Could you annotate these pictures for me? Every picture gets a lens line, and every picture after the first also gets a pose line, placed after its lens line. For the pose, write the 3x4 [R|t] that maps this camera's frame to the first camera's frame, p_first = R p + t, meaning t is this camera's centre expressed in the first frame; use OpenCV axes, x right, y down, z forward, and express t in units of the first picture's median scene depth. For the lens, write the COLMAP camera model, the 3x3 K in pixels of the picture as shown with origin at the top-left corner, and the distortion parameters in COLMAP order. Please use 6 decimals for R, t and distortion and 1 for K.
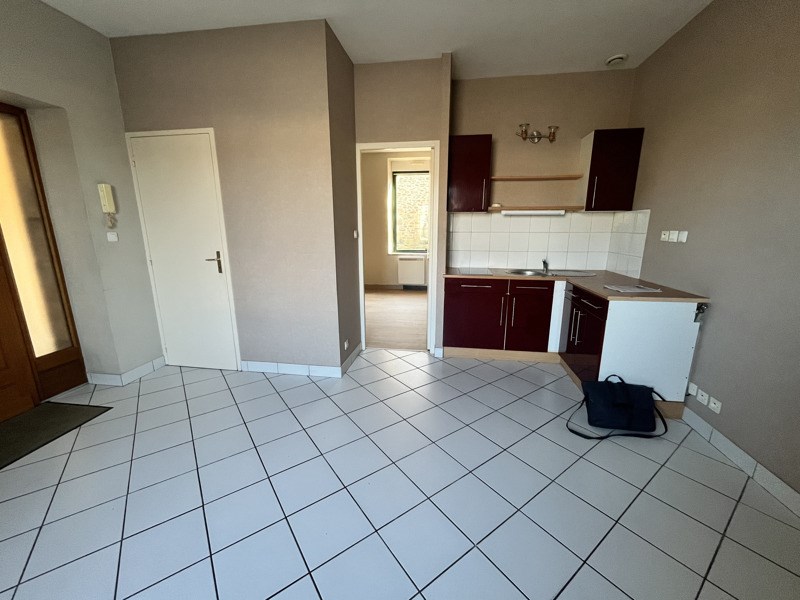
lens RADIAL K [[322.2, 0, 399.6], [0, 322.2, 299.5], [0, 0, 1]] dist [-0.000160, -0.000410]
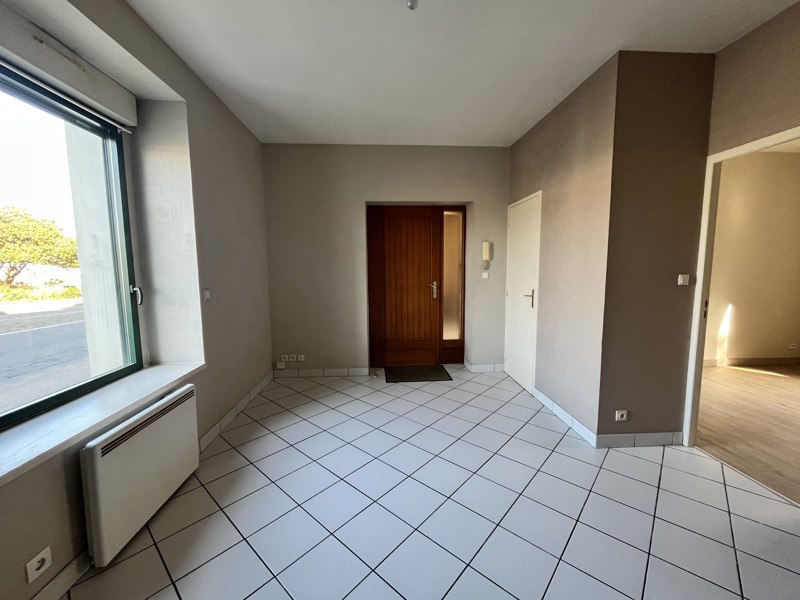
lens RADIAL K [[322.2, 0, 398.1], [0, 322.2, 300.5], [0, 0, 1]] dist [-0.000160, -0.000410]
pose [[0.220910, 0.101174, -0.970032, 0.503662], [-0.204096, 0.977379, 0.055461, -0.076146], [0.953700, 0.185727, 0.236562, 0.260294]]
